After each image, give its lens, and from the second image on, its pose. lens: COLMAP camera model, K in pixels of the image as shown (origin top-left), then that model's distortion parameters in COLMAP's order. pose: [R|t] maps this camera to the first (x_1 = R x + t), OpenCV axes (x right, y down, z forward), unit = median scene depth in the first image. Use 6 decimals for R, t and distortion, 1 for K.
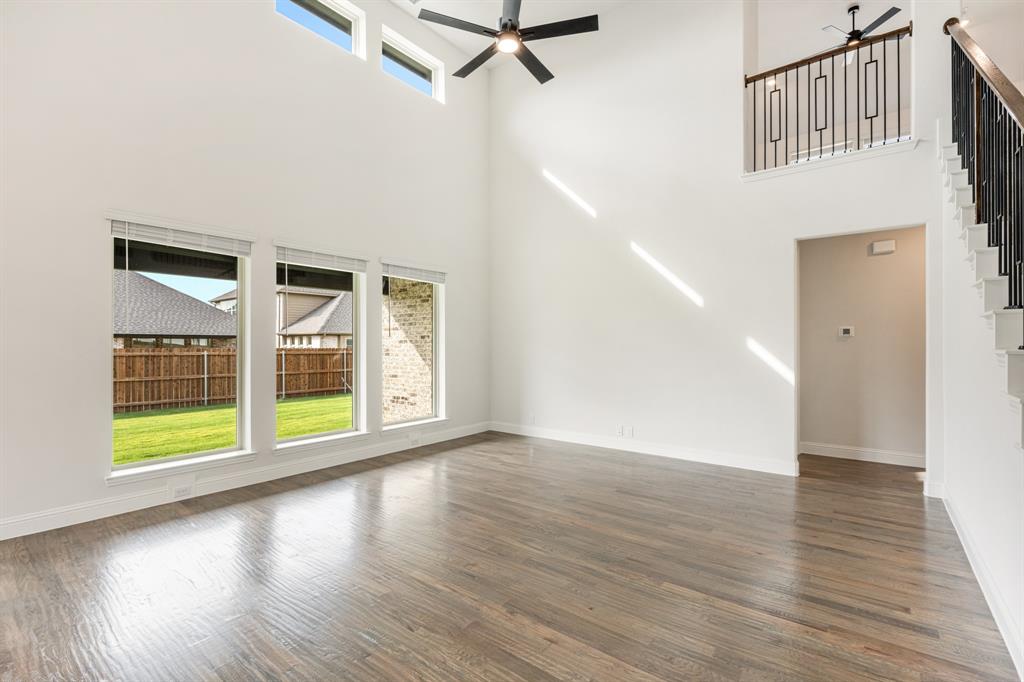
lens RADIAL K [[458.6, 0, 512.0], [0, 458.6, 341.0], [0, 0, 1]] dist [0.000142, 0.000041]
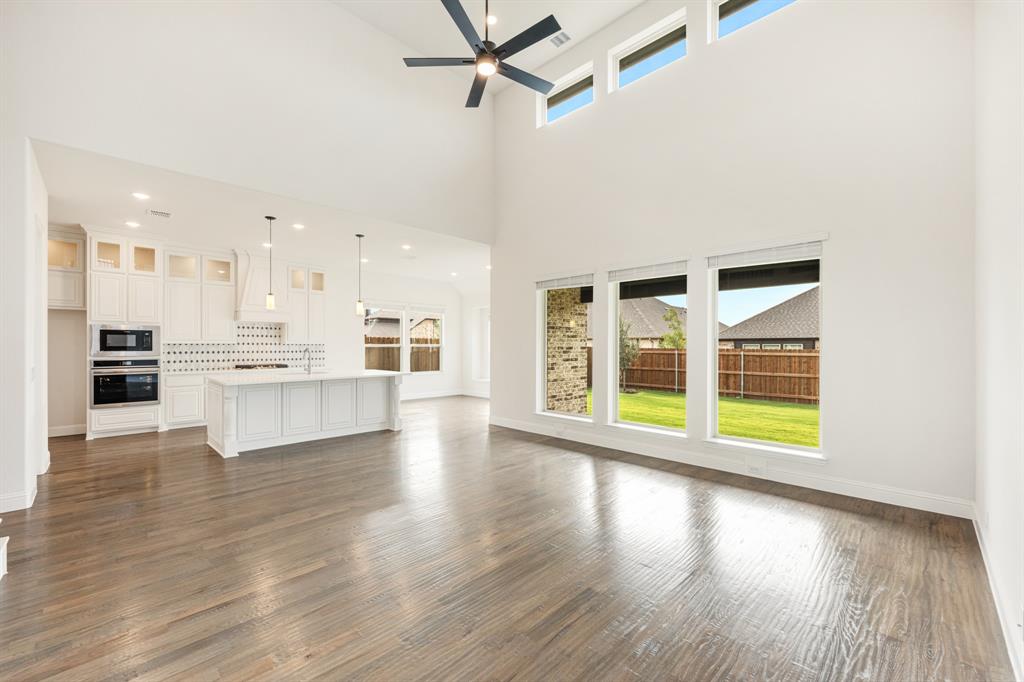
lens RADIAL K [[410.6, 0, 510.8], [0, 410.6, 345.8], [0, 0, 1]] dist [-0.000811, -0.000058]
pose [[-0.117491, -0.000305, -0.993074, 0.644036], [0.007638, 0.999970, -0.001211, 0.005542], [0.993045, -0.007727, -0.117485, 0.799355]]
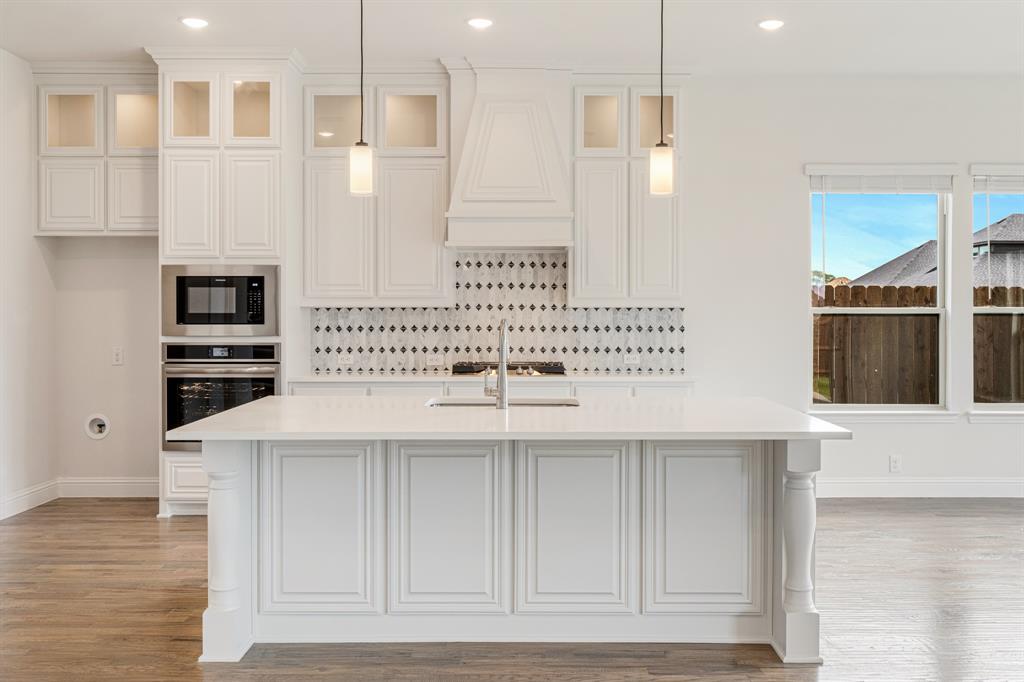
lens RADIAL K [[935.9, 0, 537.4], [0, 935.9, 318.2], [0, 0, 1]] dist [0.000401, 0.003413]
pose [[-0.782853, 0.003145, -0.622199, -0.008875], [0.004406, 0.999990, -0.000489, 0.005637], [0.622191, -0.003124, -0.782859, 0.727303]]
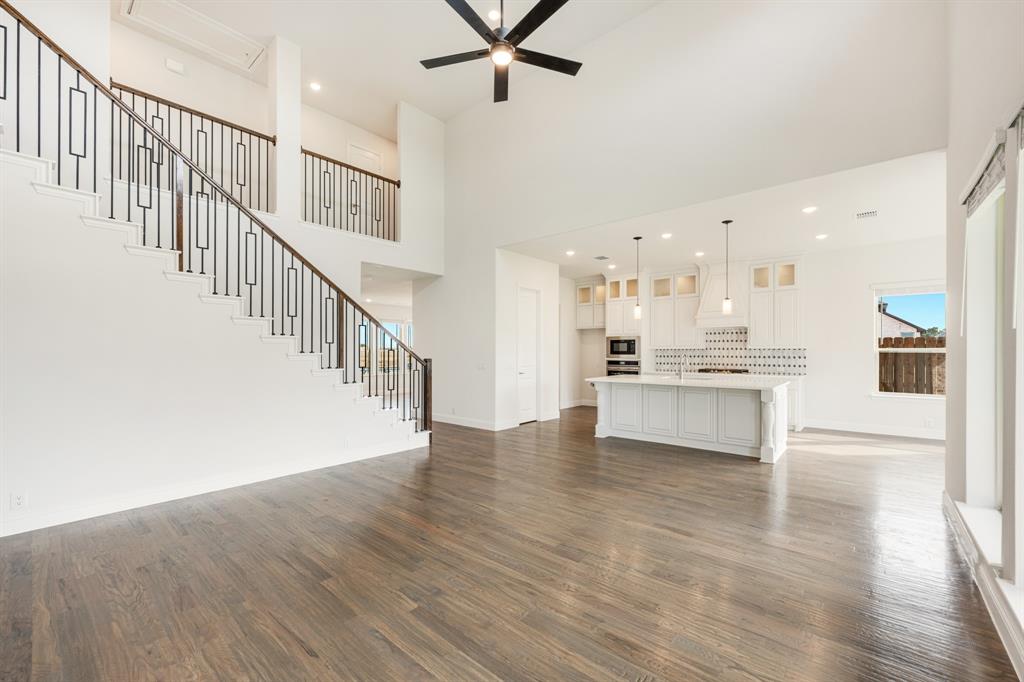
lens RADIAL K [[416.1, 0, 512.0], [0, 416.1, 350.0], [0, 0, 1]] dist [-0.000452, -0.000051]
pose [[-0.999127, 0.000701, 0.041764, -0.047490], [0.000252, 0.999942, -0.010743, 0.010771], [-0.041769, -0.010724, -0.999070, 1.313168]]
